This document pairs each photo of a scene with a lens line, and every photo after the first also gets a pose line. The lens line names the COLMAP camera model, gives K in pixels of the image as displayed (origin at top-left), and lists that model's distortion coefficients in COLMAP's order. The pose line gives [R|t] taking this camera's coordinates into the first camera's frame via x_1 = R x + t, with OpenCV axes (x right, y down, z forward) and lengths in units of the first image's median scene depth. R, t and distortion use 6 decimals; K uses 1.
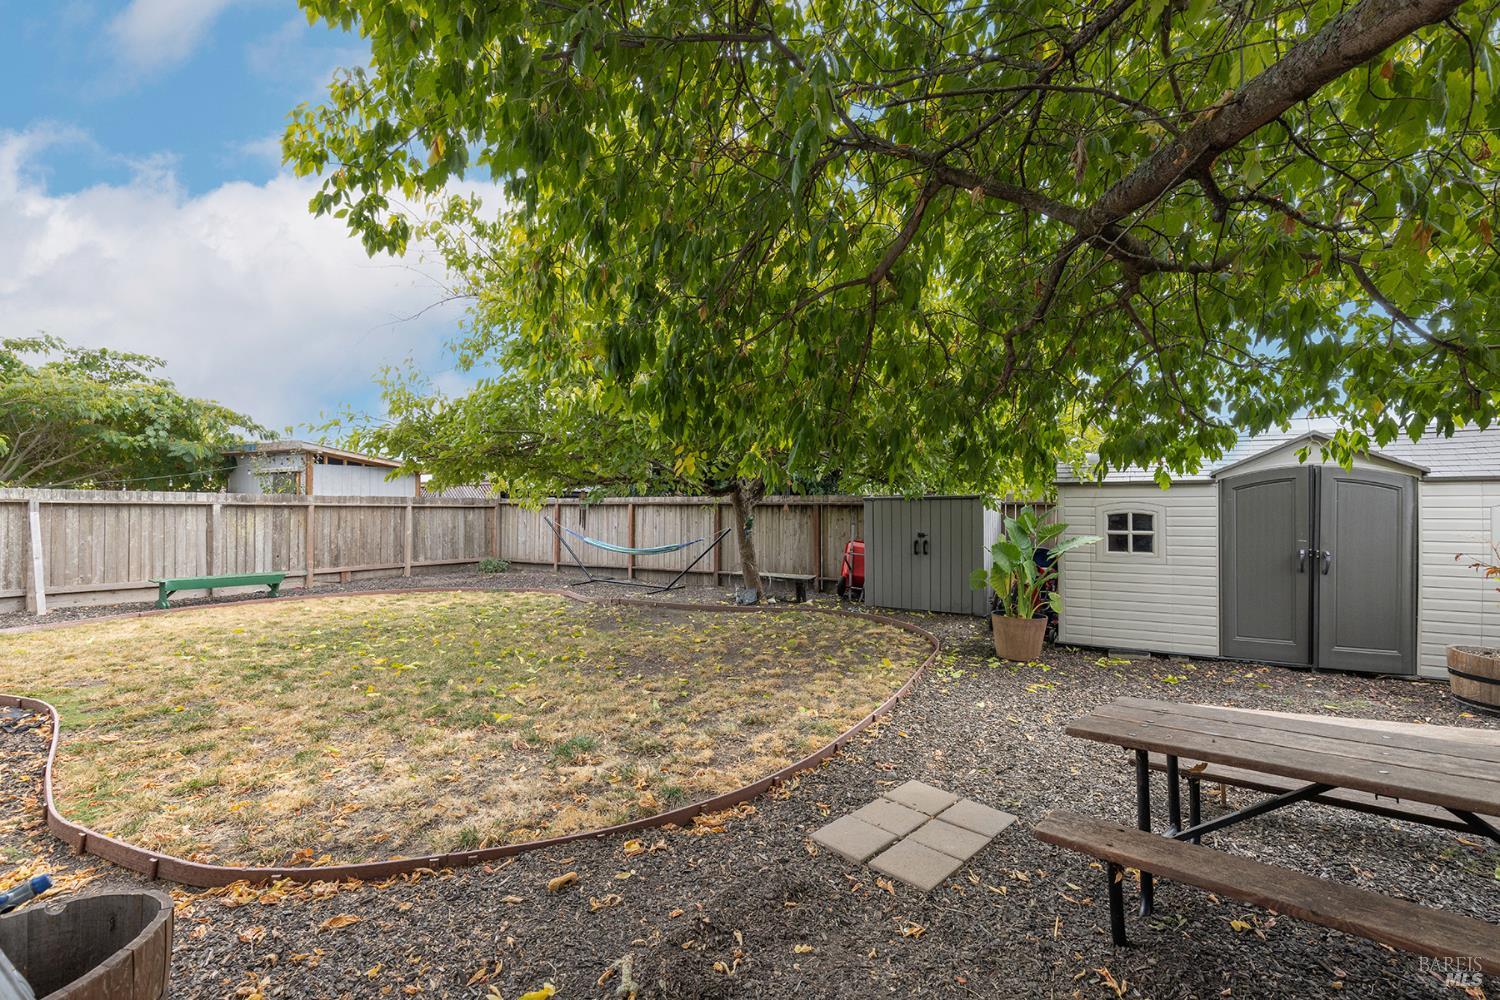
lens RADIAL K [[672.9, 0, 747.1], [0, 672.9, 500.0], [0, 0, 1]] dist [0.006391, -0.001108]
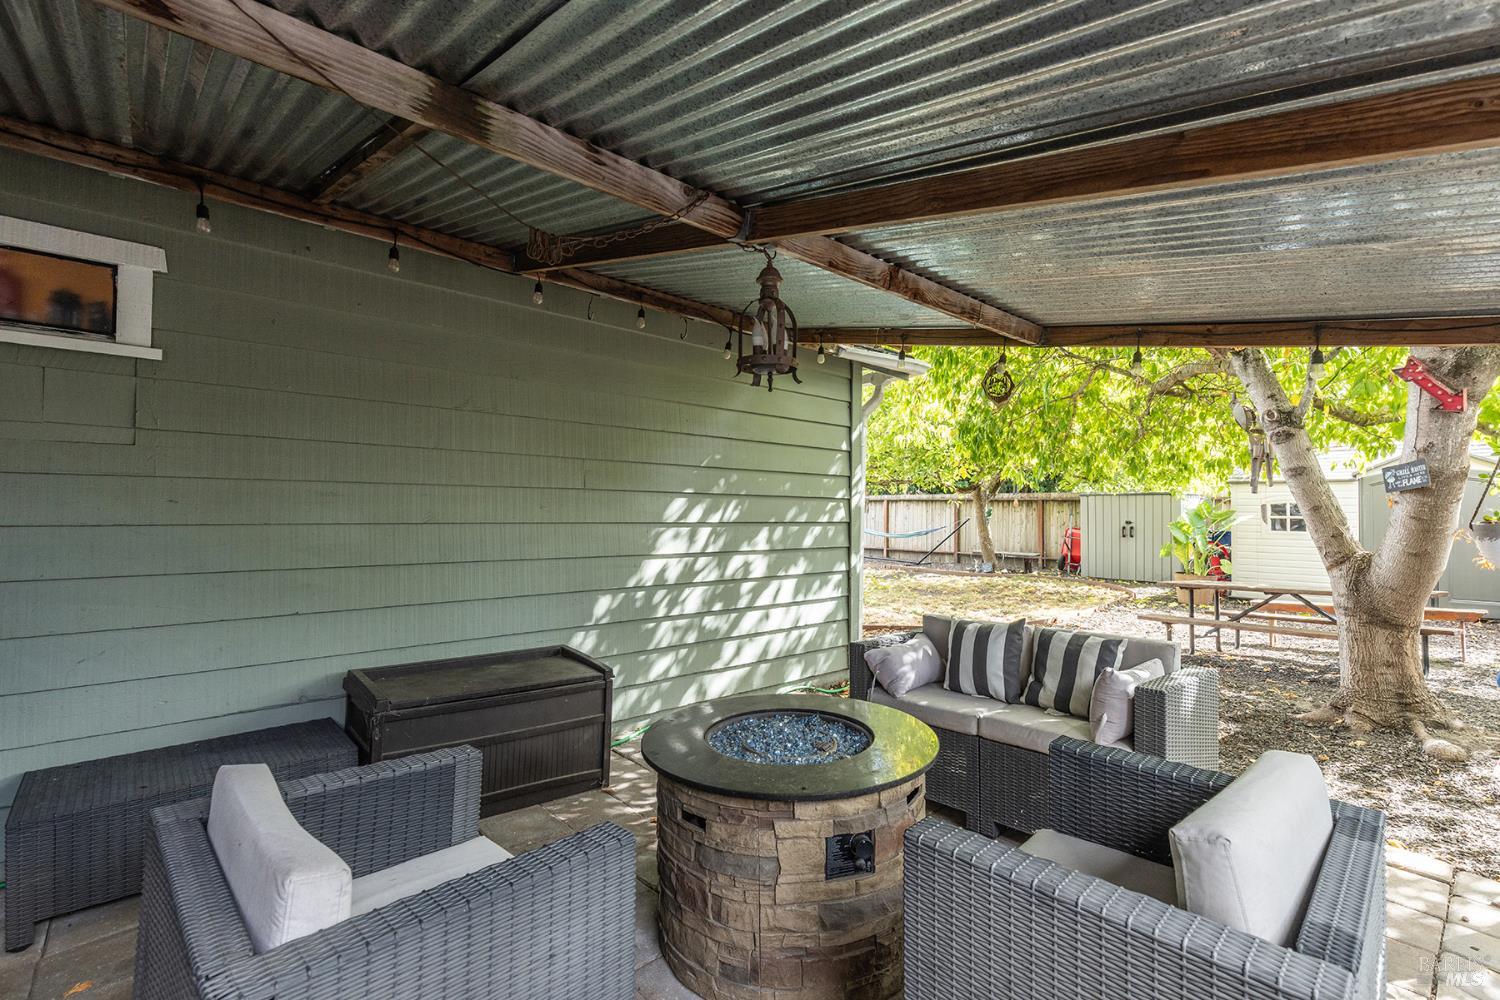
lens RADIAL K [[672.9, 0, 755.5], [0, 672.9, 501.7], [0, 0, 1]] dist [0.006391, -0.001108]
pose [[0.958107, 0.003317, -0.286393, -0.054406], [-0.003547, 0.999994, -0.000285, 0.014026], [0.286390, 0.001289, 0.958112, -0.424233]]
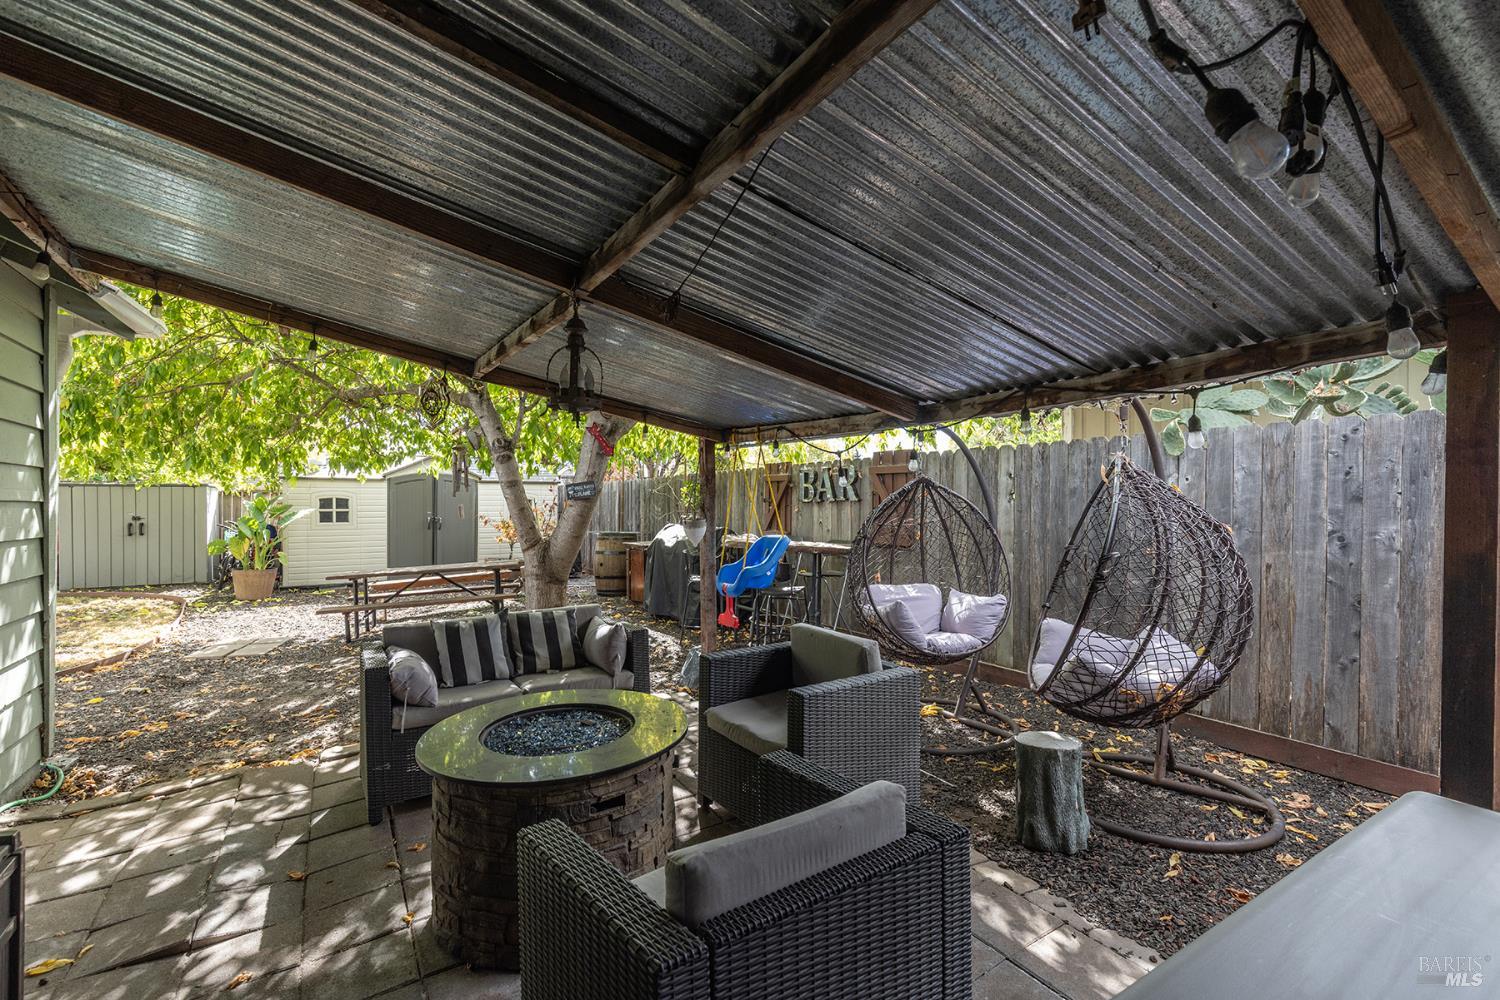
lens RADIAL K [[672.9, 0, 764.3], [0, 672.9, 505.3], [0, 0, 1]] dist [0.006391, -0.001108]
pose [[0.440618, -0.004350, 0.897684, -0.266194], [-0.012786, 0.999856, 0.011121, 0.004750], [-0.897604, -0.016378, 0.440499, -0.392384]]
